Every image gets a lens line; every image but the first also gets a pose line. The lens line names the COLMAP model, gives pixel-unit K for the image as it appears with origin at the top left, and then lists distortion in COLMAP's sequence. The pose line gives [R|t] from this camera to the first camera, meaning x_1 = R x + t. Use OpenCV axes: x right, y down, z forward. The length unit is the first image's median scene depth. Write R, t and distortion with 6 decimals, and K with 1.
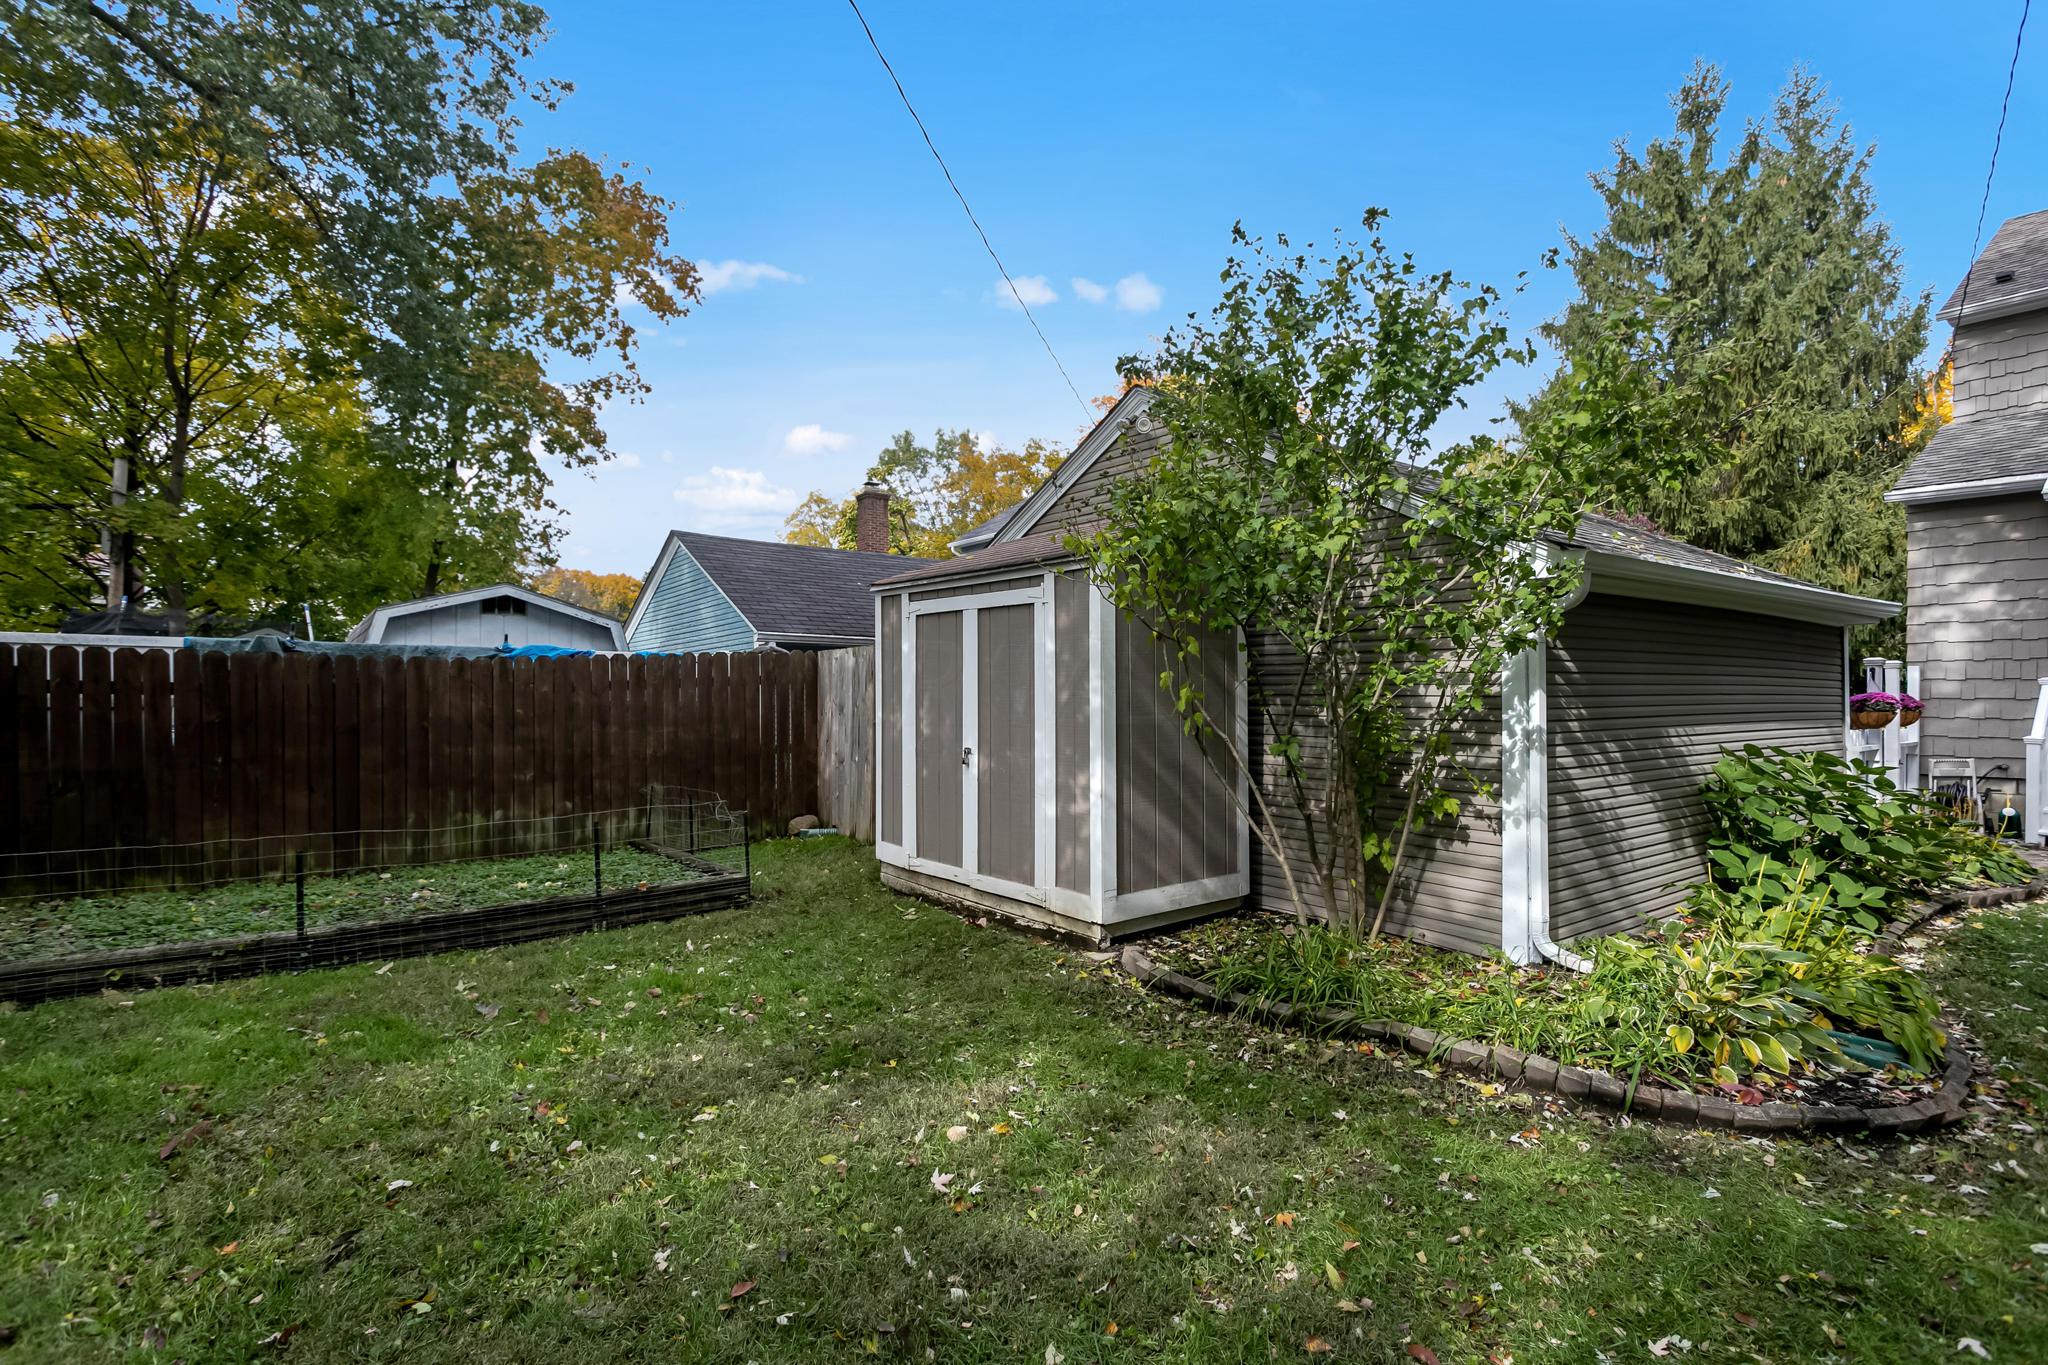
lens RADIAL K [[973.2, 0, 1013.6], [0, 973.2, 698.3], [0, 0, 1]] dist [0.001165, 0.000752]
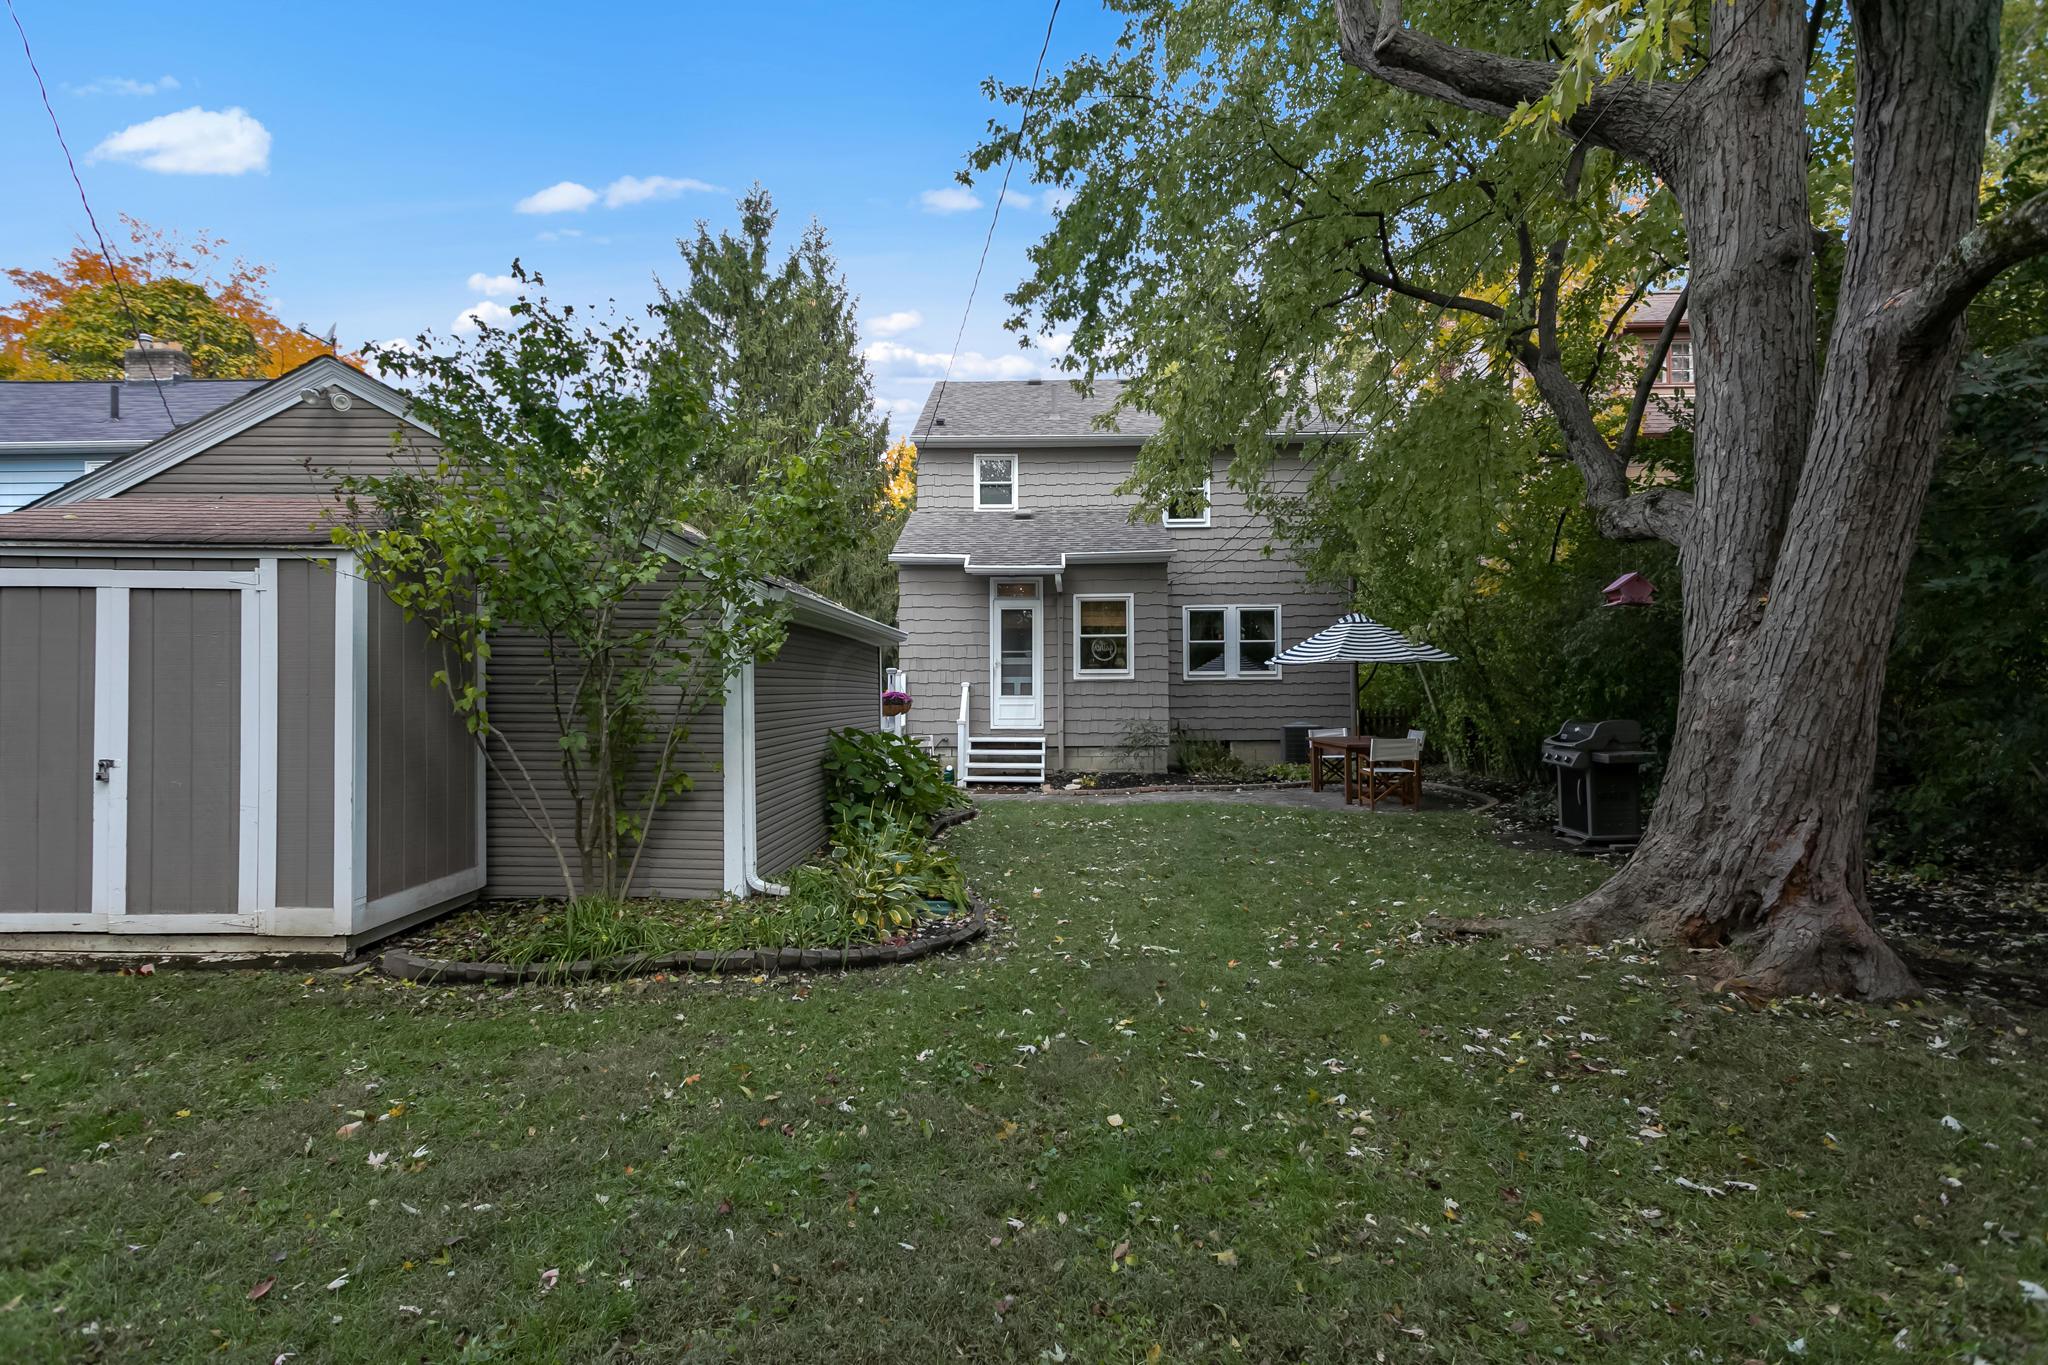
lens RADIAL K [[973.2, 0, 1019.9], [0, 973.2, 683.9], [0, 0, 1]] dist [0.001165, 0.000752]
pose [[0.617714, 0.008107, 0.786361, -0.235489], [0.001113, 0.999937, -0.011183, -0.001649], [-0.786402, 0.007783, 0.617666, -0.094842]]
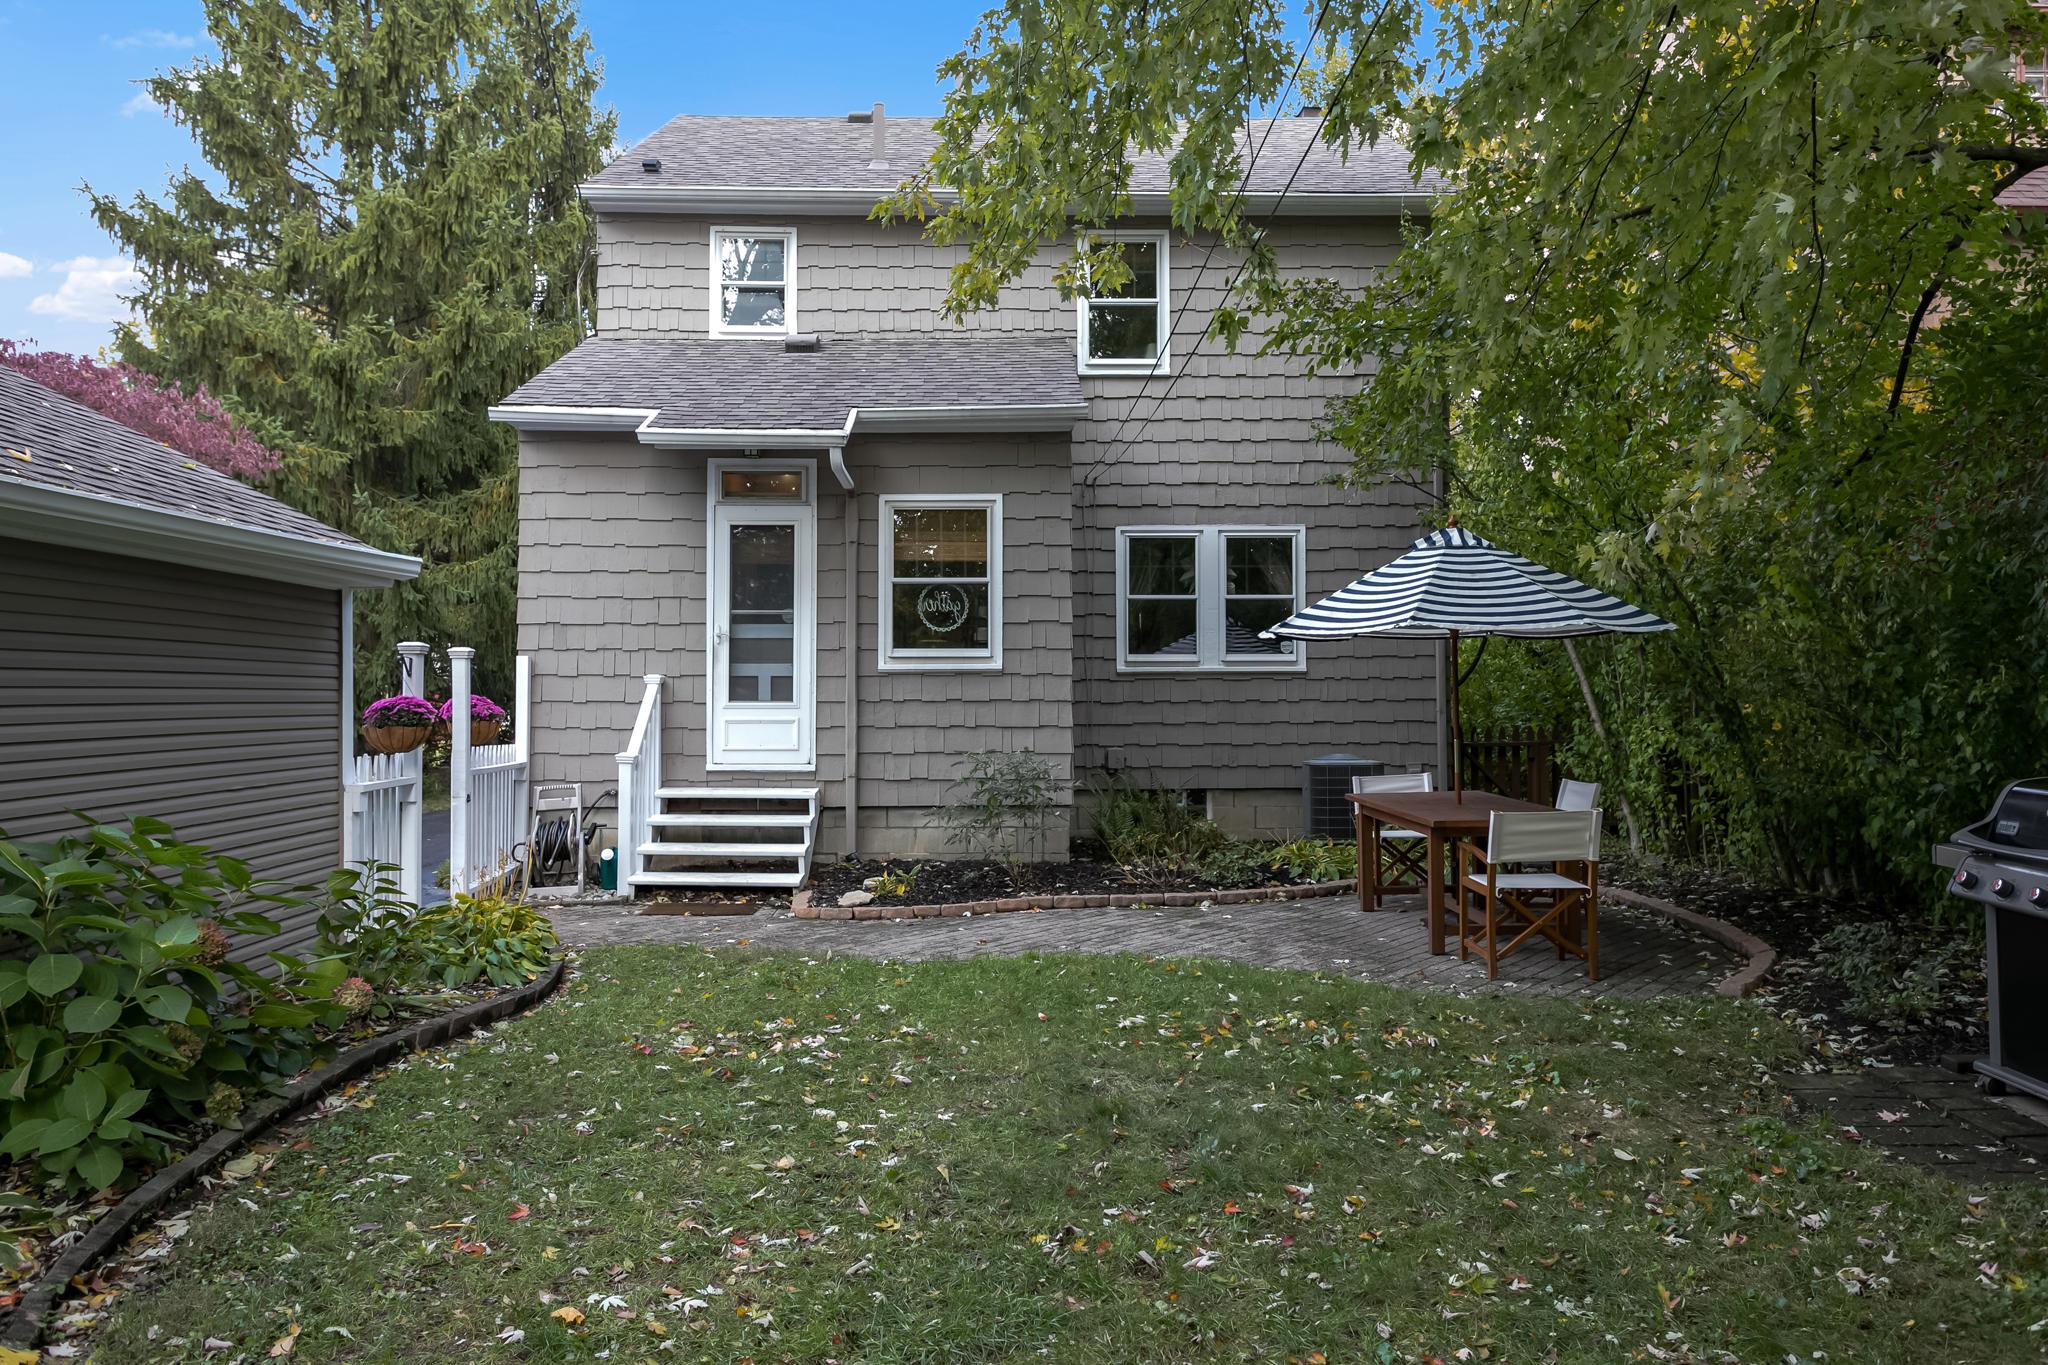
lens RADIAL K [[1436.7, 0, 1024.6], [0, 1436.7, 675.6], [0, 0, 1]] dist [0.005629, -0.001173]
pose [[0.574781, 0.010360, 0.818242, 0.504249], [-0.002274, 0.999936, -0.011063, -0.014640], [-0.818304, 0.004498, 0.574768, 0.178162]]
